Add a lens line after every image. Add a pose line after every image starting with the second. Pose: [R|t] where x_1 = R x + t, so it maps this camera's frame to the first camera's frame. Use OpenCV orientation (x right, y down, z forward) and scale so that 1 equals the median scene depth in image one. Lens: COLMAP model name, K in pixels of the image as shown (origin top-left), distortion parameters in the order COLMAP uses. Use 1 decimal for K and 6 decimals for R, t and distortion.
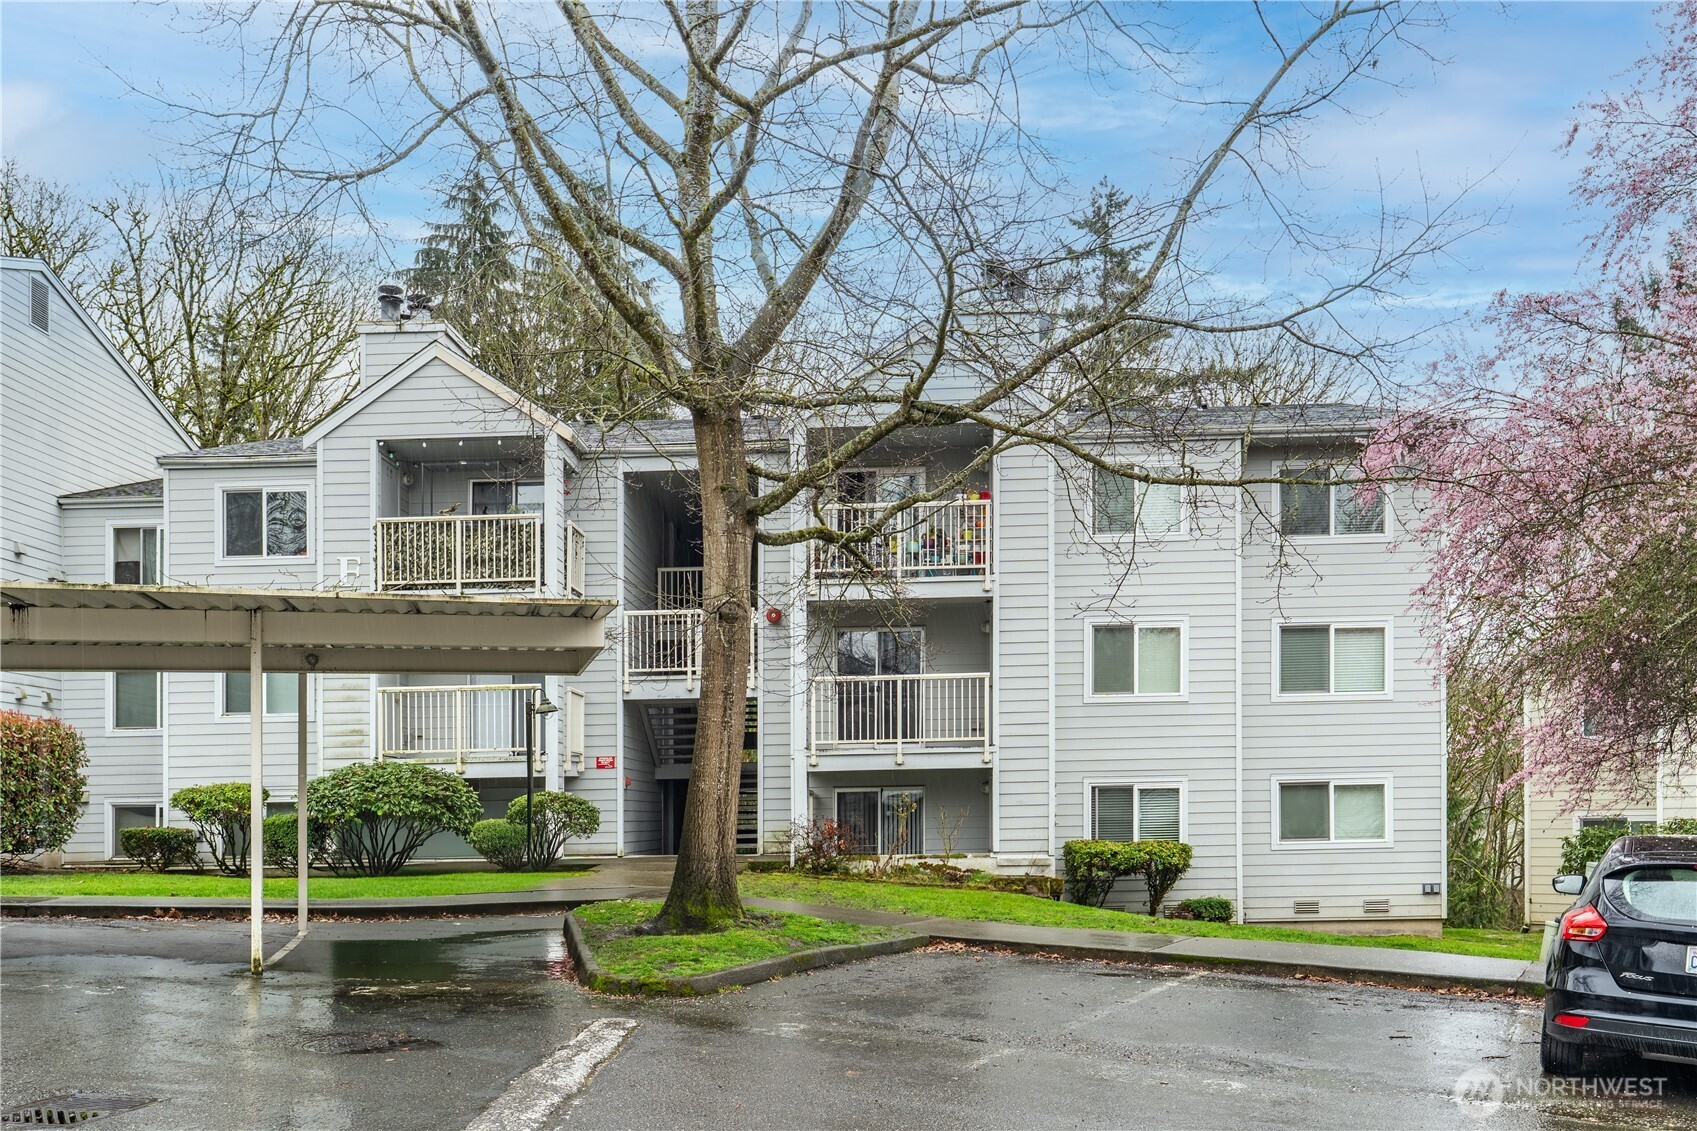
lens RADIAL K [[1332.9, 0, 778.8], [0, 1332.9, 700.3], [0, 0, 1]] dist [-0.009762, 0.006388]
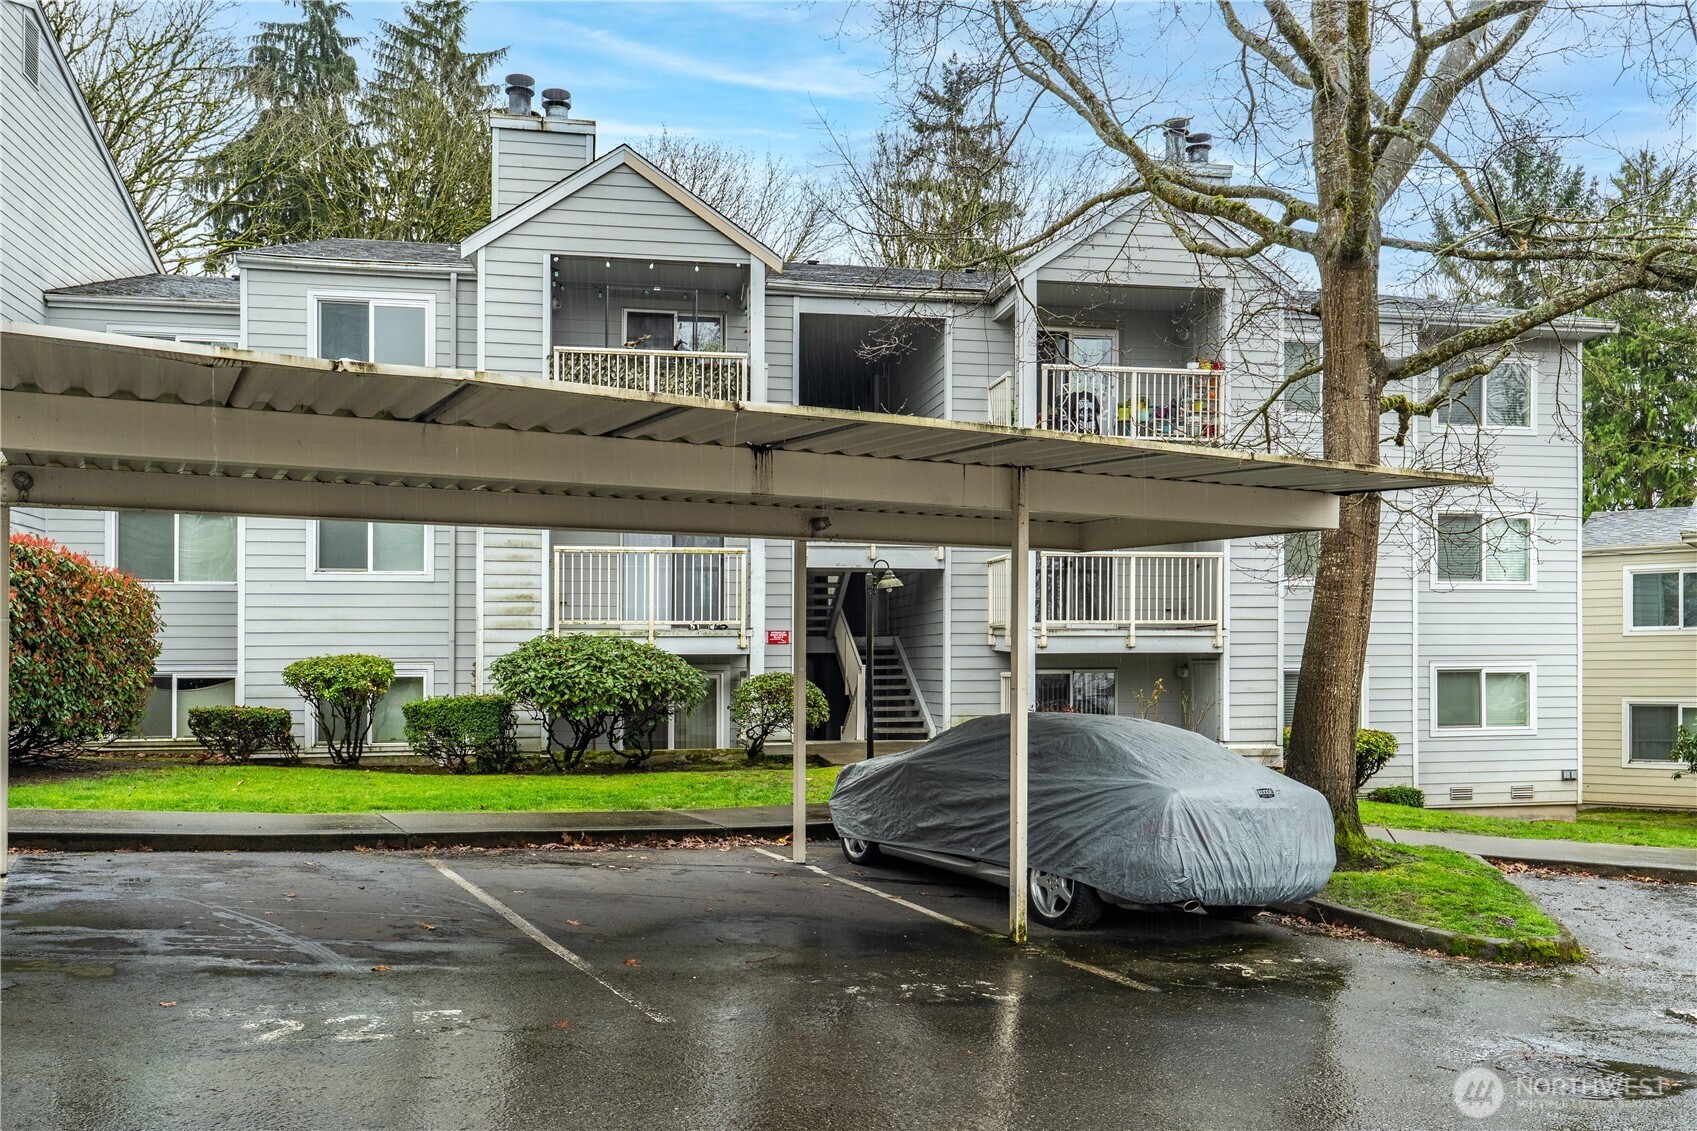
lens RADIAL K [[1332.9, 0, 851.5], [0, 1332.9, 567.2], [0, 0, 1]] dist [-0.009762, 0.006388]
pose [[0.974822, 0.030501, 0.220889, -0.285261], [-0.031873, 0.999488, 0.002648, -0.004081], [-0.220696, -0.009622, 0.975295, 0.122011]]
